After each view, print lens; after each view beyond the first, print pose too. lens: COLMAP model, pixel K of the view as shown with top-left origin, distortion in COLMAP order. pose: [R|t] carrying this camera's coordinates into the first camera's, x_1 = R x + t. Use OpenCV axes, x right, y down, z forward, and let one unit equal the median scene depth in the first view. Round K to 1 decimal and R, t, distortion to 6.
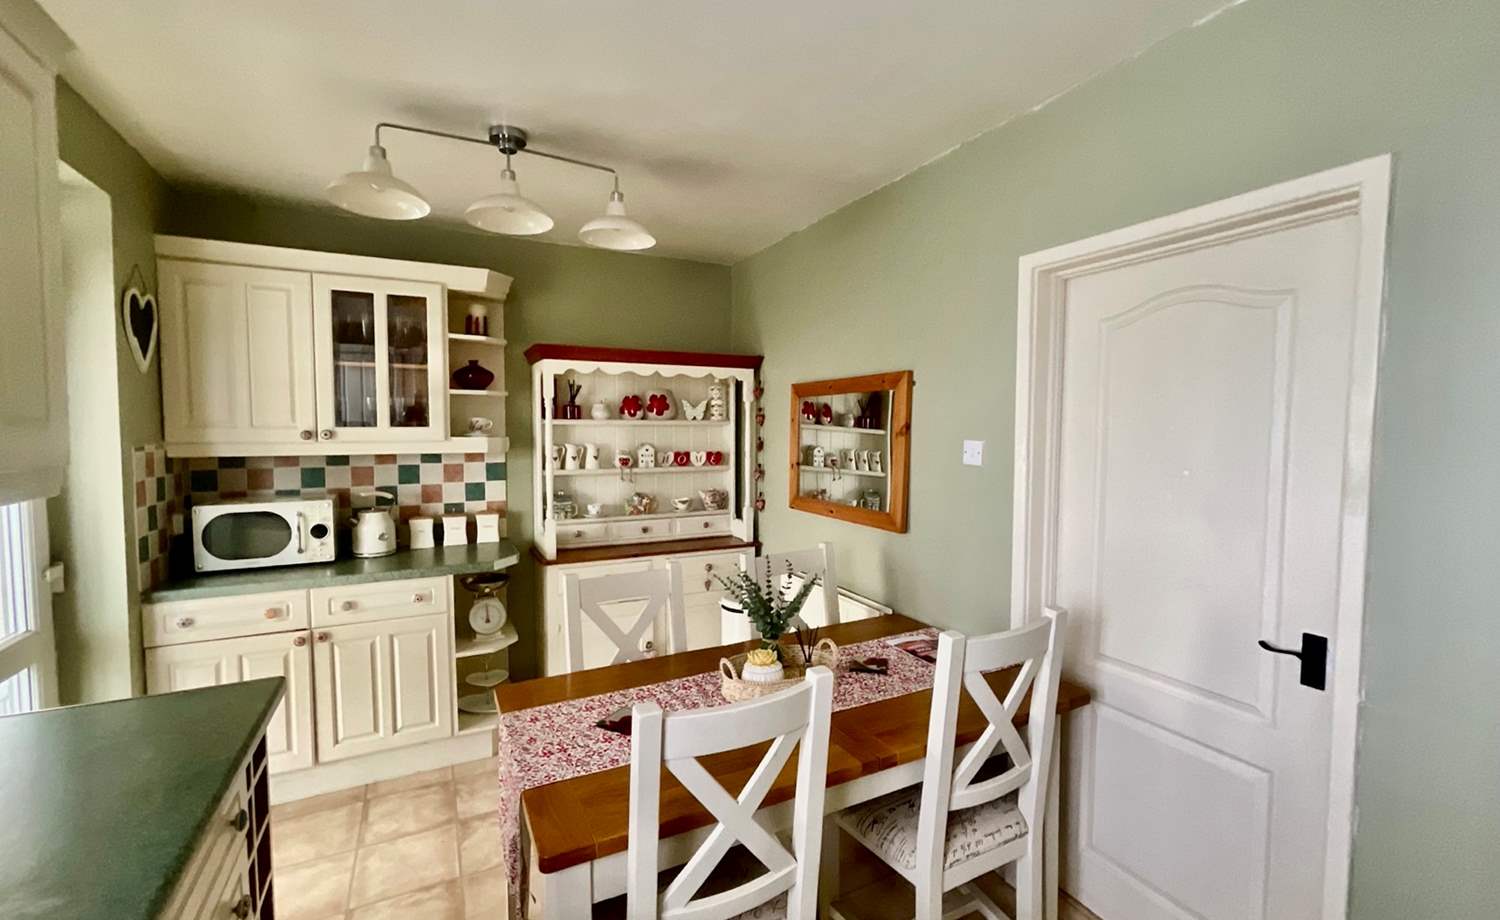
lens RADIAL K [[642.9, 0, 754.1], [0, 642.9, 462.3], [0, 0, 1]] dist [-0.001104, 0.000035]
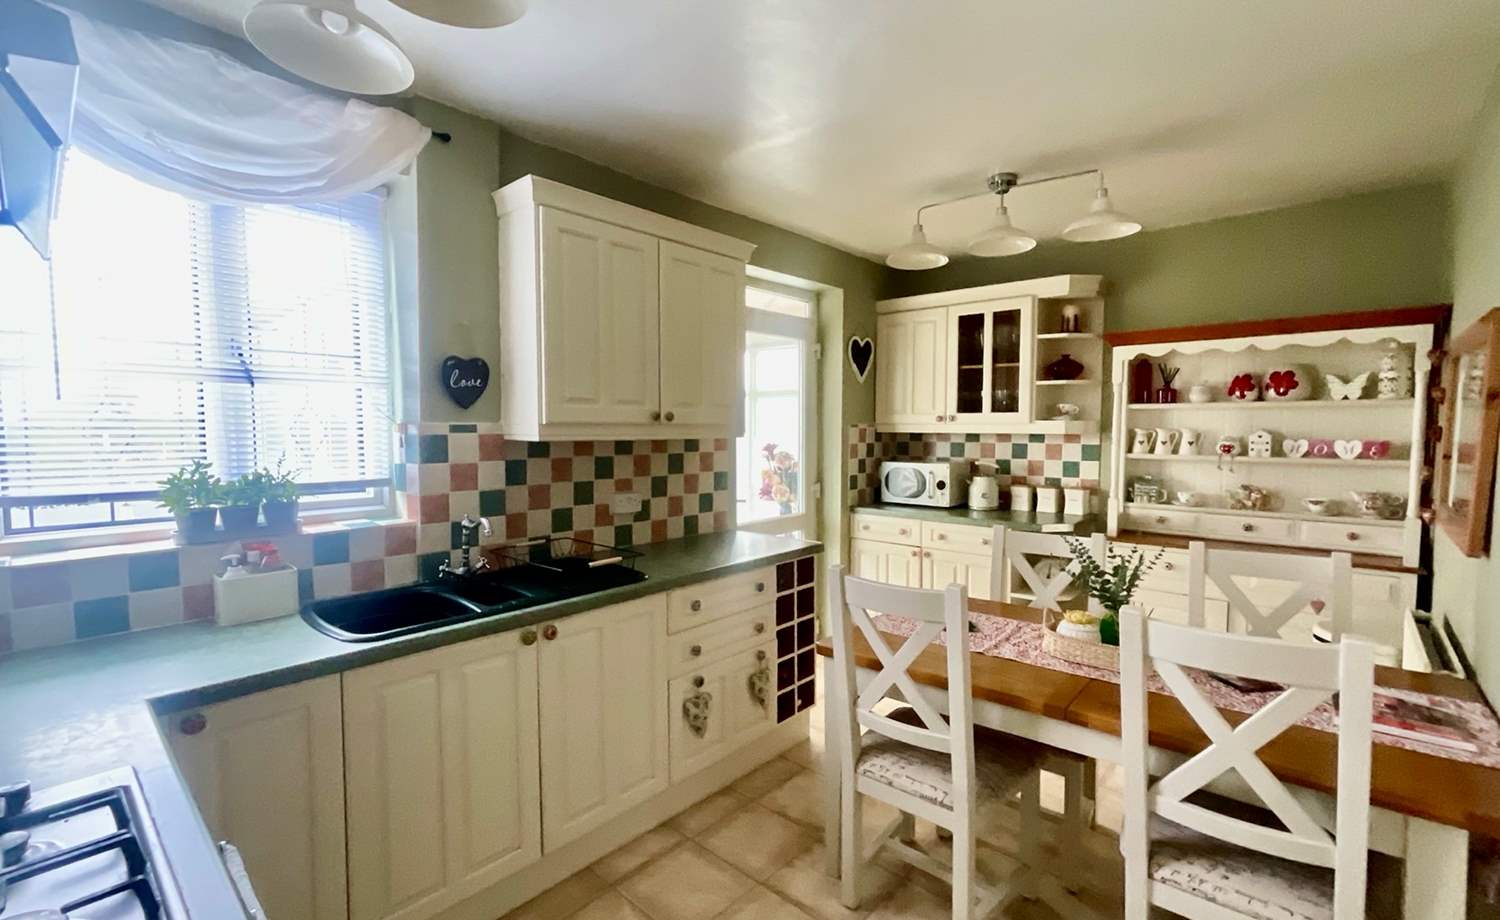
lens RADIAL K [[642.9, 0, 754.1], [0, 642.9, 462.3], [0, 0, 1]] dist [-0.001104, 0.000035]
pose [[0.373122, 0.053468, -0.926240, 0.427268], [-0.048635, 0.998093, 0.038024, 0.017790], [0.926507, 0.030860, 0.375011, 0.053496]]
